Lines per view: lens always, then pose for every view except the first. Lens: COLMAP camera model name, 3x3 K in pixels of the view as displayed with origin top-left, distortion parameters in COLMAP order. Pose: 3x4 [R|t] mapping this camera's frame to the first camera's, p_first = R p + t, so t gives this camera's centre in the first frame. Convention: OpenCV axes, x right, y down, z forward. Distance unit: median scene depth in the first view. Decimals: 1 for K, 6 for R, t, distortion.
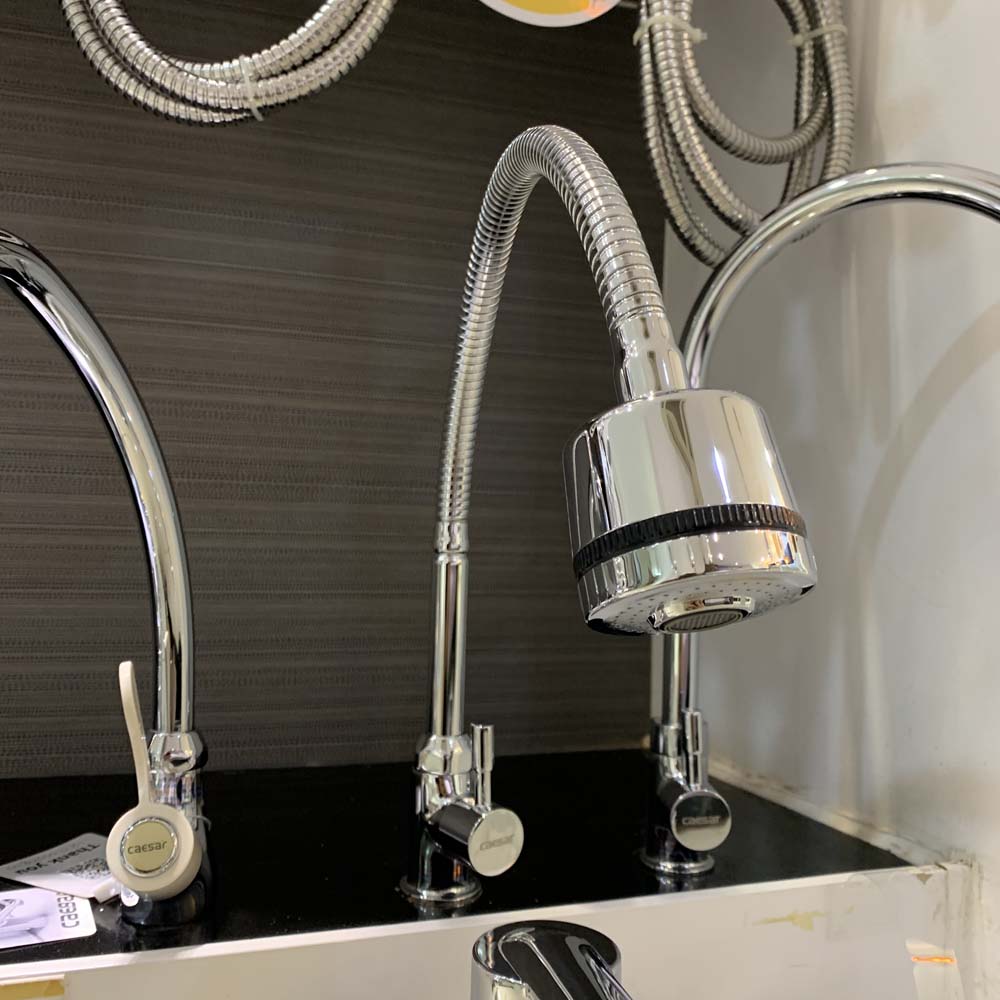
lens RADIAL K [[955.5, 0, 500.0], [0, 955.5, 500.0], [0, 0, 1]] dist [0.053225, -0.102458]
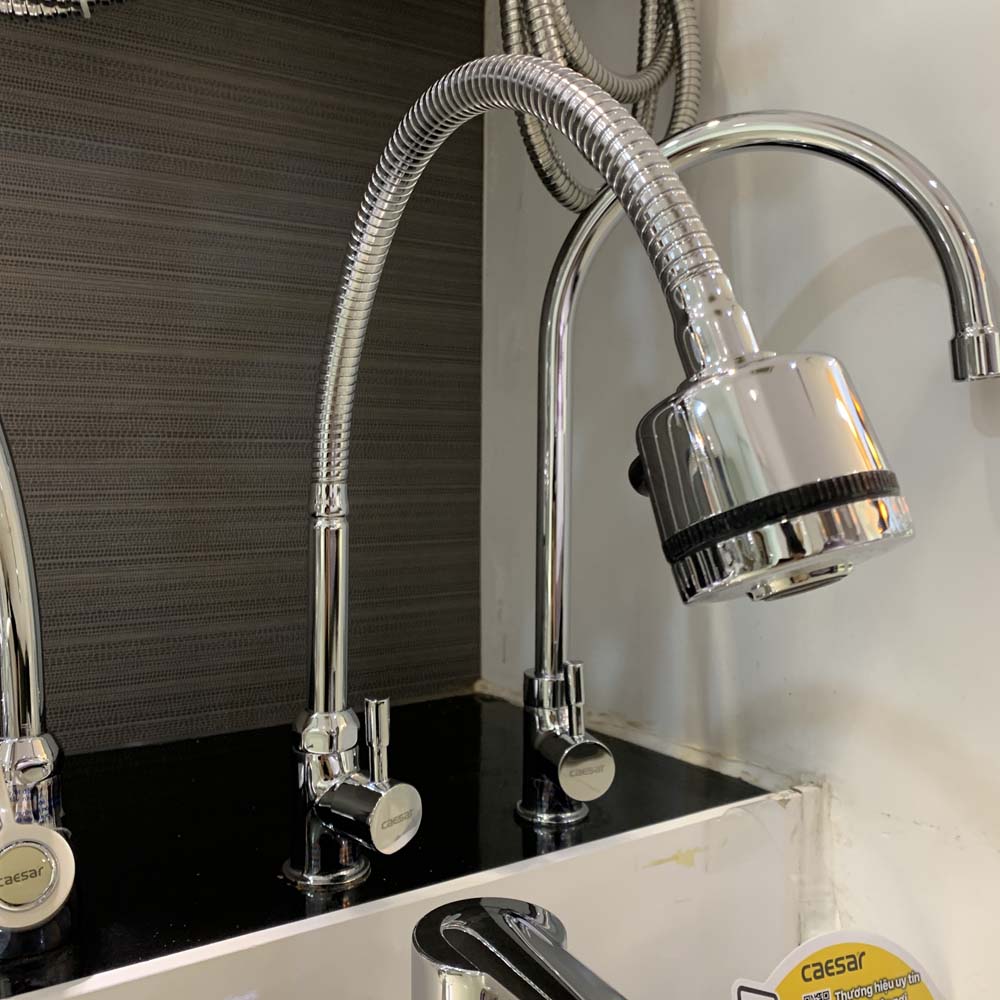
lens RADIAL K [[968.5, 0, 476.5], [0, 968.5, 492.7], [0, 0, 1]] dist [0.016305, 0.005014]
pose [[0.973363, -0.036325, 0.226375, -0.115313], [0.023174, 0.997900, 0.060483, -0.019010], [-0.228096, -0.053626, 0.972161, 0.057684]]
